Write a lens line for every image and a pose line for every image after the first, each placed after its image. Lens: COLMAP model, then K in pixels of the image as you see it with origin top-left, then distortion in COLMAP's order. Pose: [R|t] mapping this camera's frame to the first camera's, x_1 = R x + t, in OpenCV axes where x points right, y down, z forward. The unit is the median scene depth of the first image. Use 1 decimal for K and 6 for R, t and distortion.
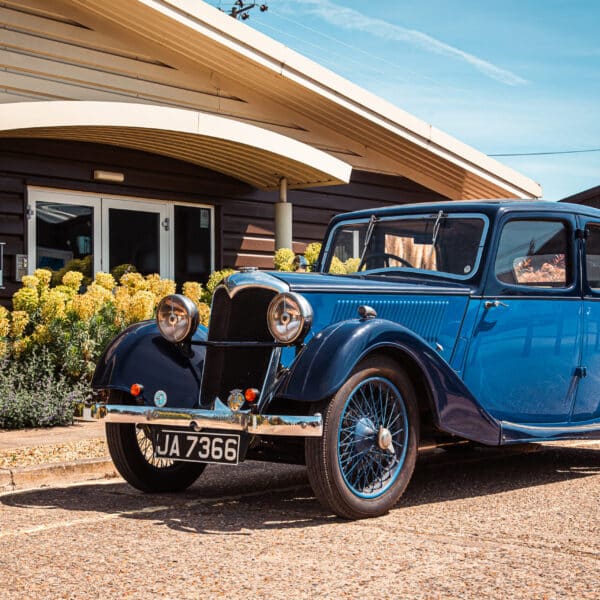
lens RADIAL K [[1229.1, 0, 300.0], [0, 1229.1, 300.0], [0, 0, 1]] dist [0.085486, 0.327344]
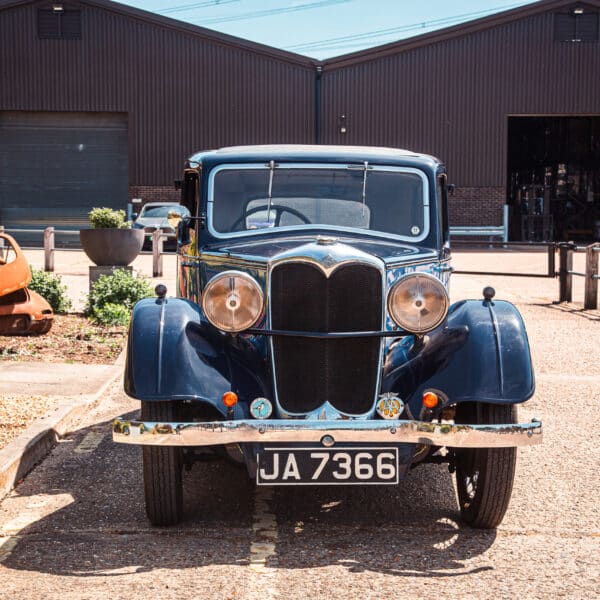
lens RADIAL K [[1257.2, 0, 300.0], [0, 1257.2, 300.0], [0, 0, 1]] dist [0.073541, 0.467072]
pose [[0.762250, -0.036592, 0.646248, -0.626566], [-0.019989, 0.996594, 0.080006, -0.054237], [-0.646974, -0.073902, 0.758922, 0.396377]]
